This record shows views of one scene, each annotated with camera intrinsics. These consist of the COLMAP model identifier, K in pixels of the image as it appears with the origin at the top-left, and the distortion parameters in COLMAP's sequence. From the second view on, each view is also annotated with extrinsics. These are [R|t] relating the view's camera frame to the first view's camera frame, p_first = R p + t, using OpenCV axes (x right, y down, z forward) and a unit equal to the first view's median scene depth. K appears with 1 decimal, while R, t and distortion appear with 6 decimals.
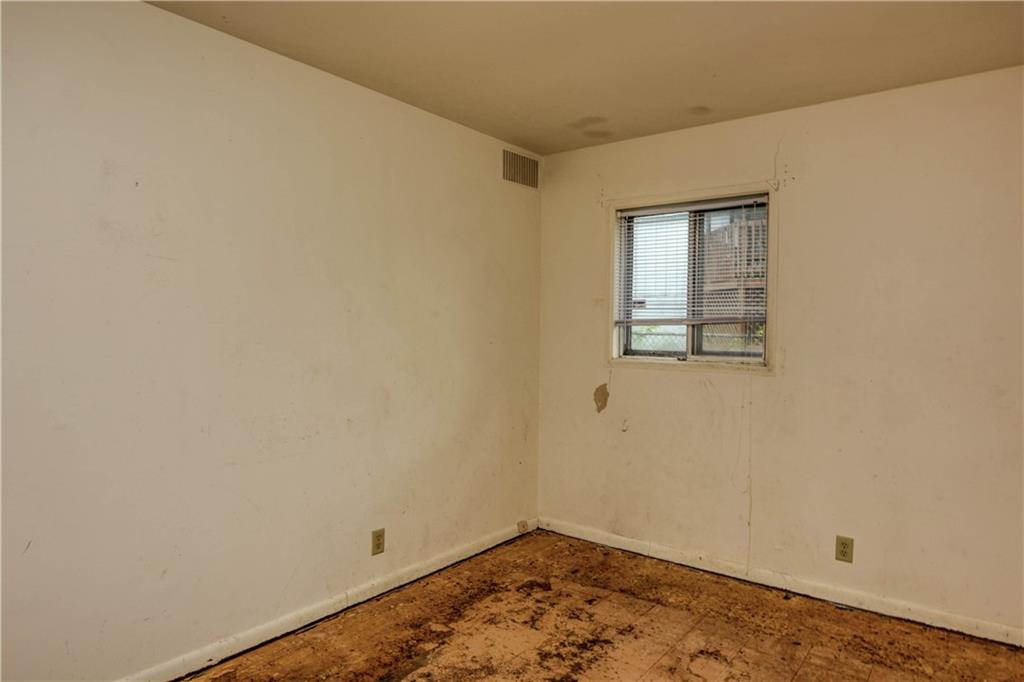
lens RADIAL K [[625.4, 0, 511.8], [0, 625.4, 338.5], [0, 0, 1]] dist [-0.013846, -0.005401]
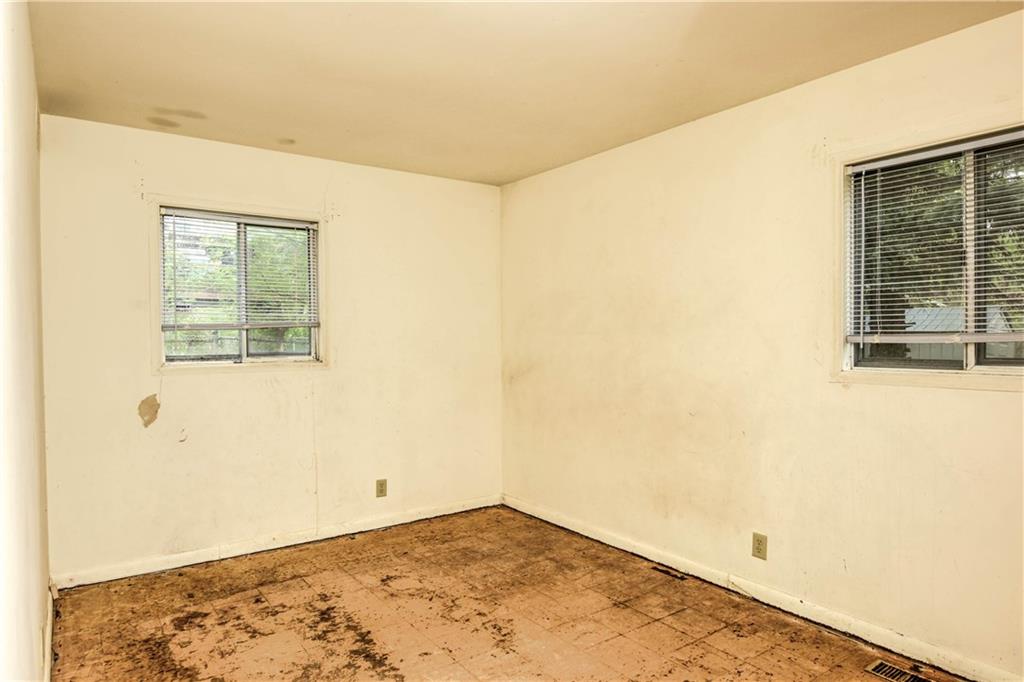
lens RADIAL K [[625.4, 0, 517.5], [0, 625.4, 338.3], [0, 0, 1]] dist [-0.013846, -0.005401]
pose [[0.277425, -0.017625, 0.960586, -0.683651], [0.026408, 0.999594, 0.010714, -0.005991], [-0.960384, 0.022395, 0.277778, 0.286141]]
